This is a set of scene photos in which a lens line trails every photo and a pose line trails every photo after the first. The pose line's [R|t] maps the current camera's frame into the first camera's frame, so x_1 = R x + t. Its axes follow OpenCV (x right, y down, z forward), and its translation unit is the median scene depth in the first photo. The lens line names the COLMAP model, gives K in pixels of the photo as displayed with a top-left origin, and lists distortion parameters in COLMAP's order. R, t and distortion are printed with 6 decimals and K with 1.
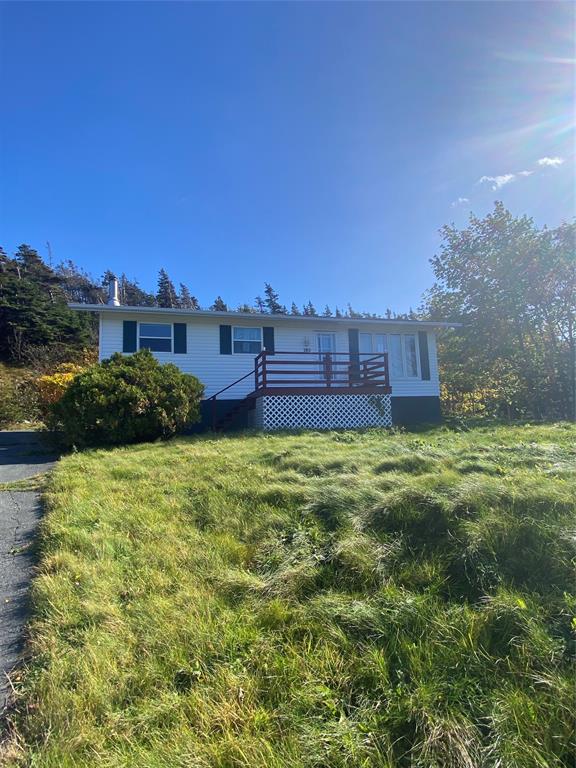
lens RADIAL K [[371.0, 0, 288.0], [0, 371.0, 384.0], [0, 0, 1]] dist [0.036326, -0.031868]
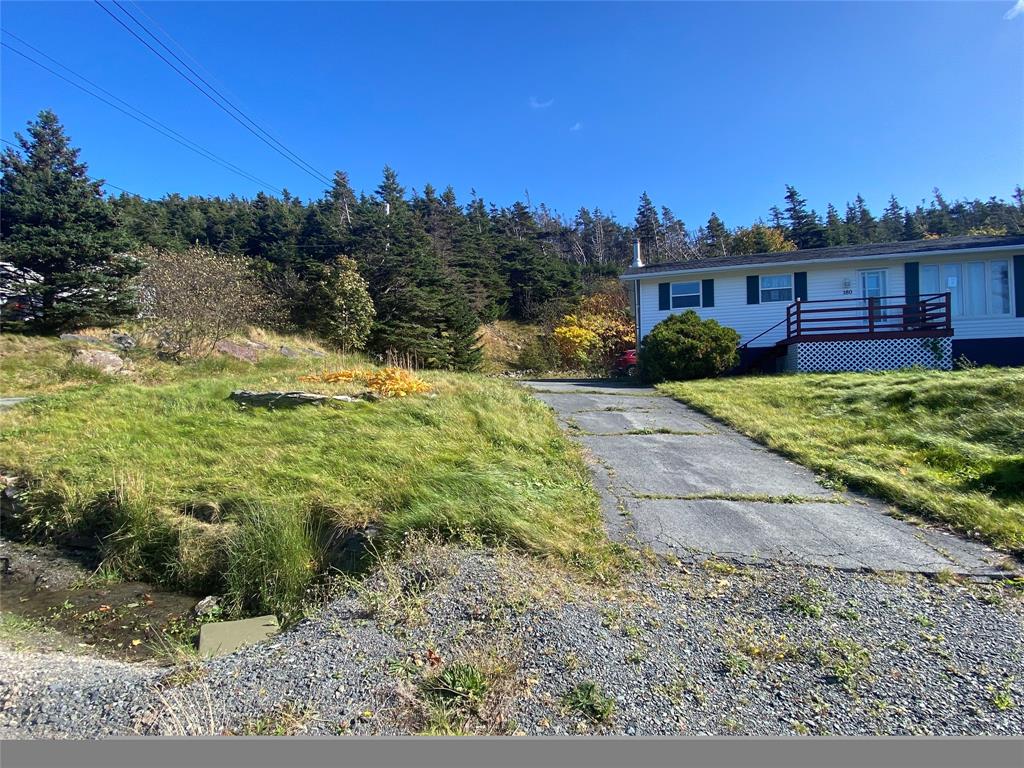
lens RADIAL K [[494.7, 0, 512.0], [0, 494.7, 384.0], [0, 0, 1]] dist [0.036326, -0.031868]
pose [[0.853538, 0.011144, -0.520912, -0.016110], [0.044439, 0.994571, 0.094093, -0.022797], [0.519132, -0.103460, 0.848409, -0.675407]]
